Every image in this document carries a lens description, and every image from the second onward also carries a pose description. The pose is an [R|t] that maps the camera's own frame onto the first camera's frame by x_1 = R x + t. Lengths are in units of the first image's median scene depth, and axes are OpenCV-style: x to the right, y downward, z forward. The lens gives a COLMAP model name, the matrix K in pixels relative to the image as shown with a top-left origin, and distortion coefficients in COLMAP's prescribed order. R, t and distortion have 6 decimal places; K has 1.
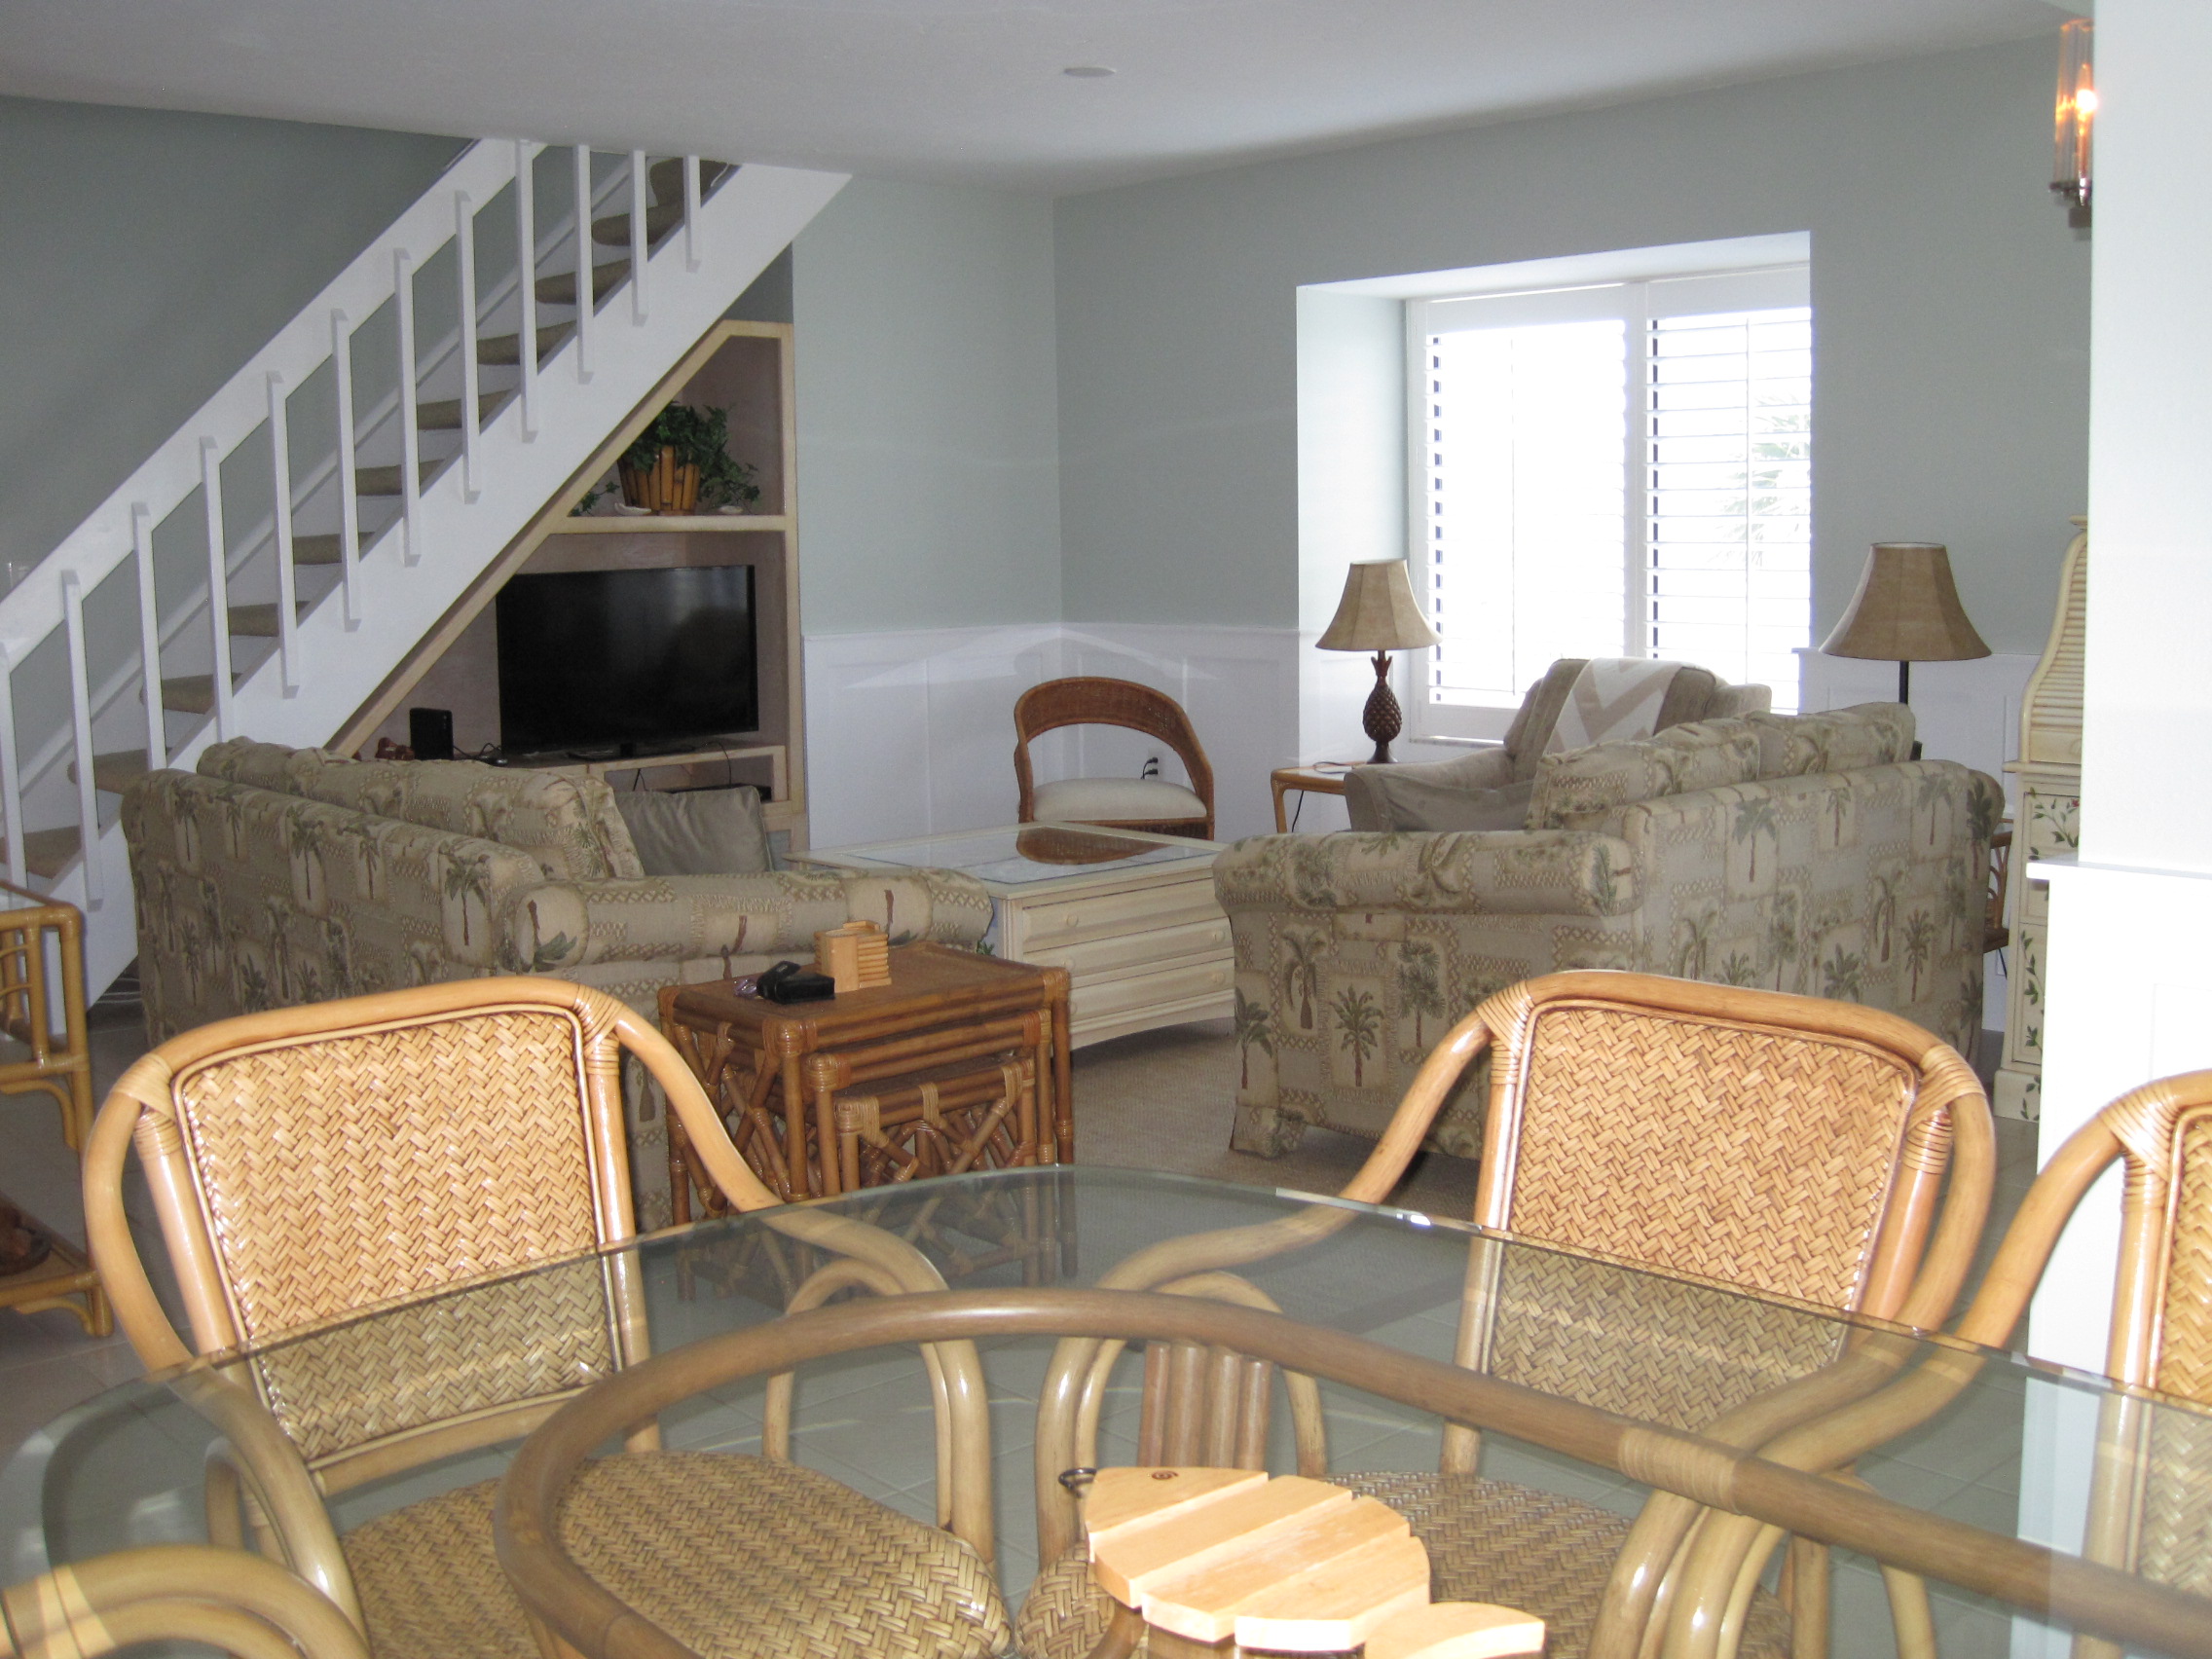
lens RADIAL K [[2268.1, 0, 1131.7], [0, 2268.1, 819.1], [0, 0, 1]] dist [-0.178642, 0.155354]
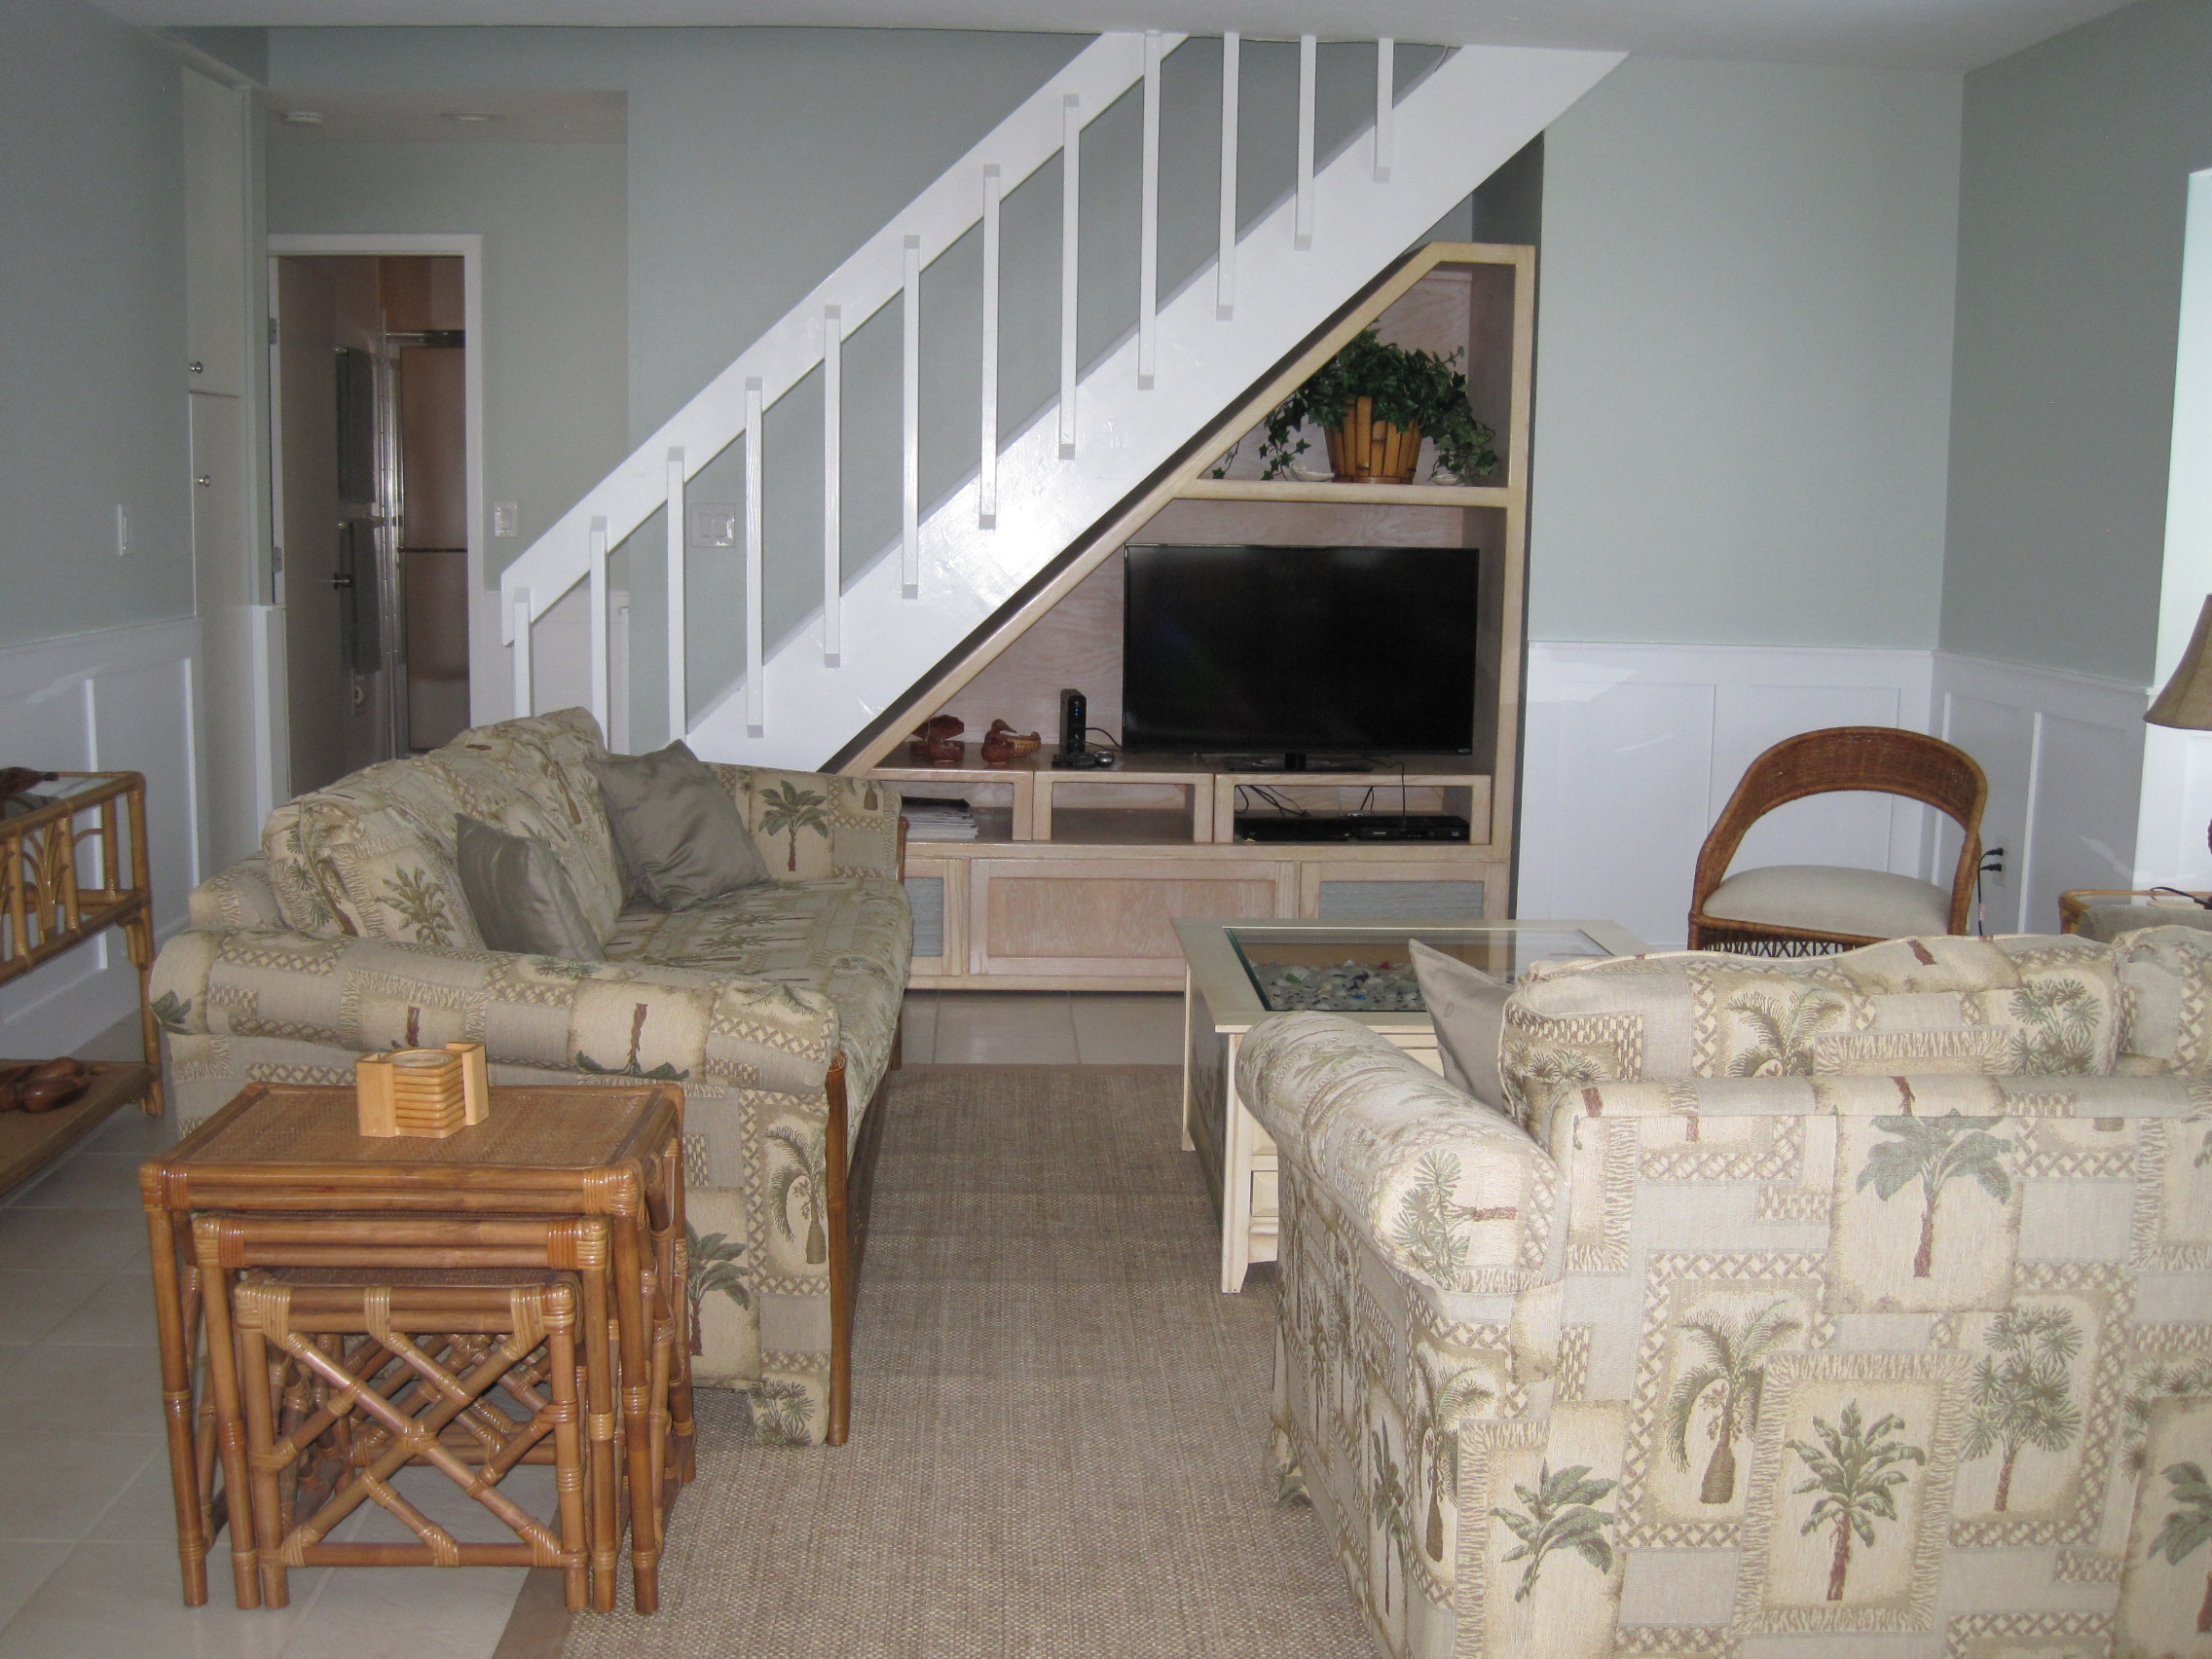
lens RADIAL K [[2288.5, 0, 1123.3], [0, 2288.5, 821.0], [0, 0, 1]] dist [-0.175597, 0.139201]
pose [[0.769974, 0.118509, -0.626973, 0.448580], [-0.109600, 0.992561, 0.053013, -0.080313], [0.628592, 0.027898, 0.777235, 0.519328]]
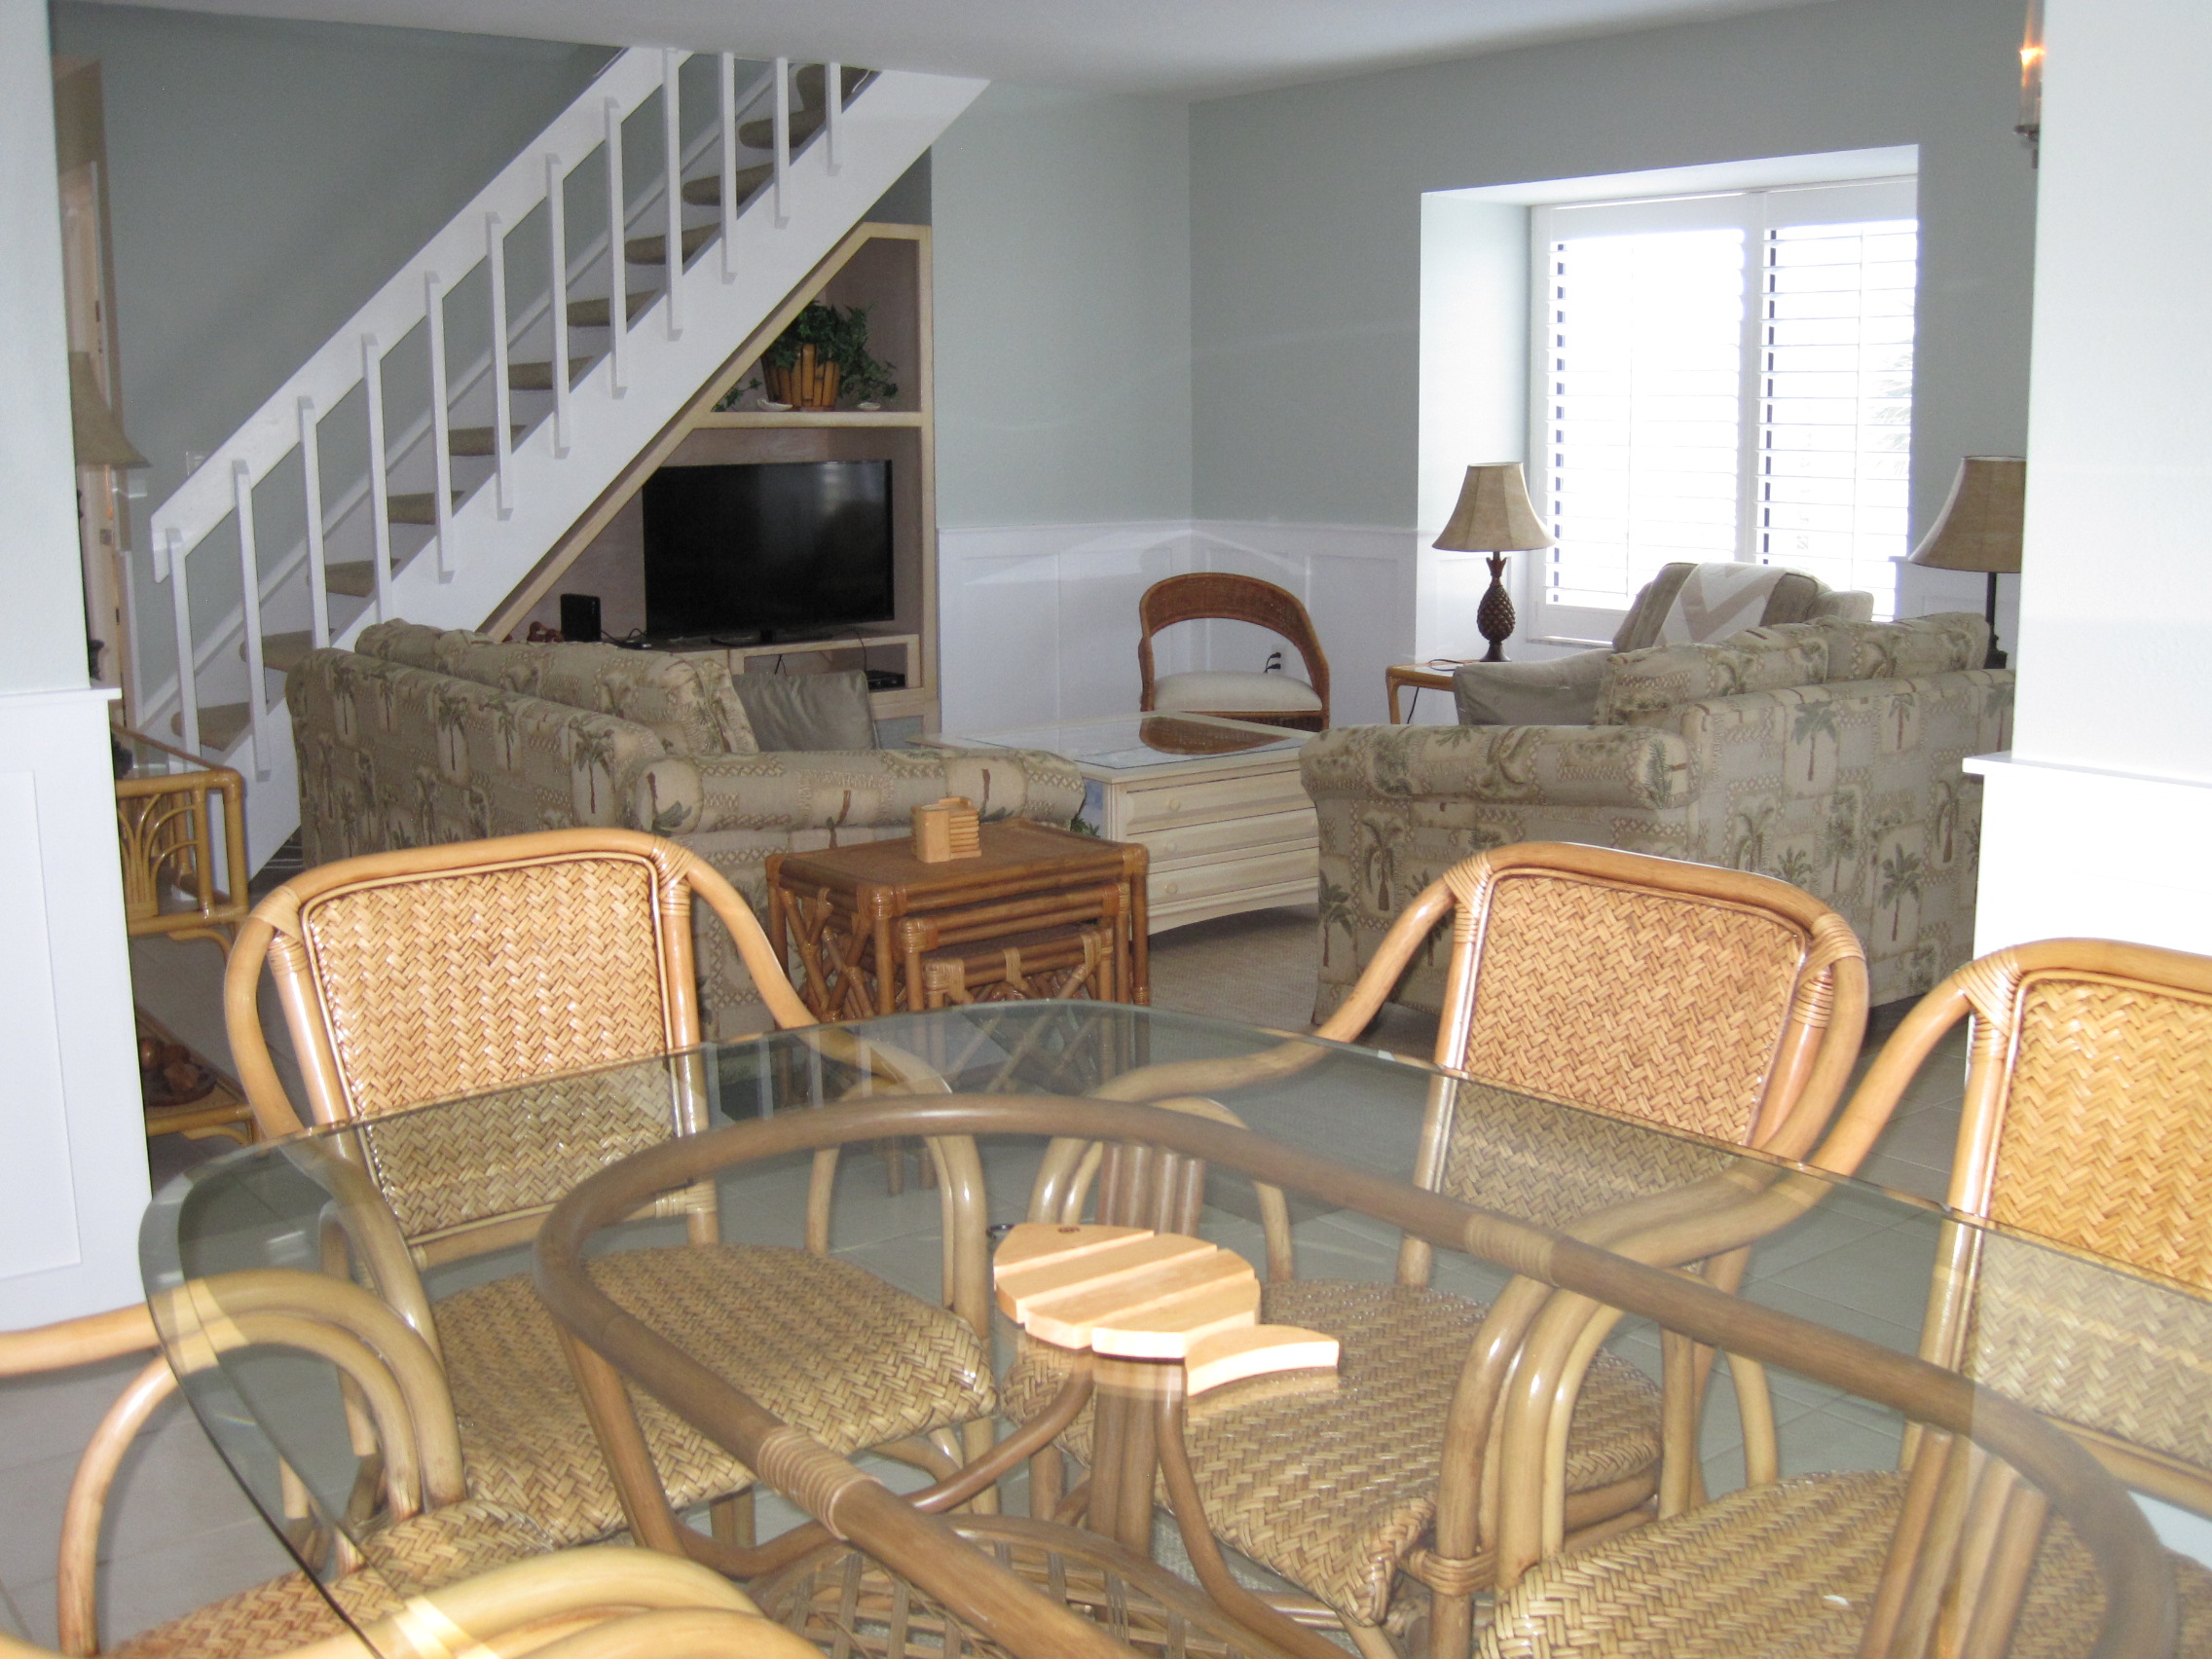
lens RADIAL K [[2267.4, 0, 1139.3], [0, 2267.4, 845.6], [0, 0, 1]] dist [-0.169240, 0.126701]
pose [[0.997341, 0.022747, -0.069241, 0.039026], [-0.018719, 0.998125, 0.058282, 0.003455], [0.070436, -0.056831, 0.995896, -0.061732]]
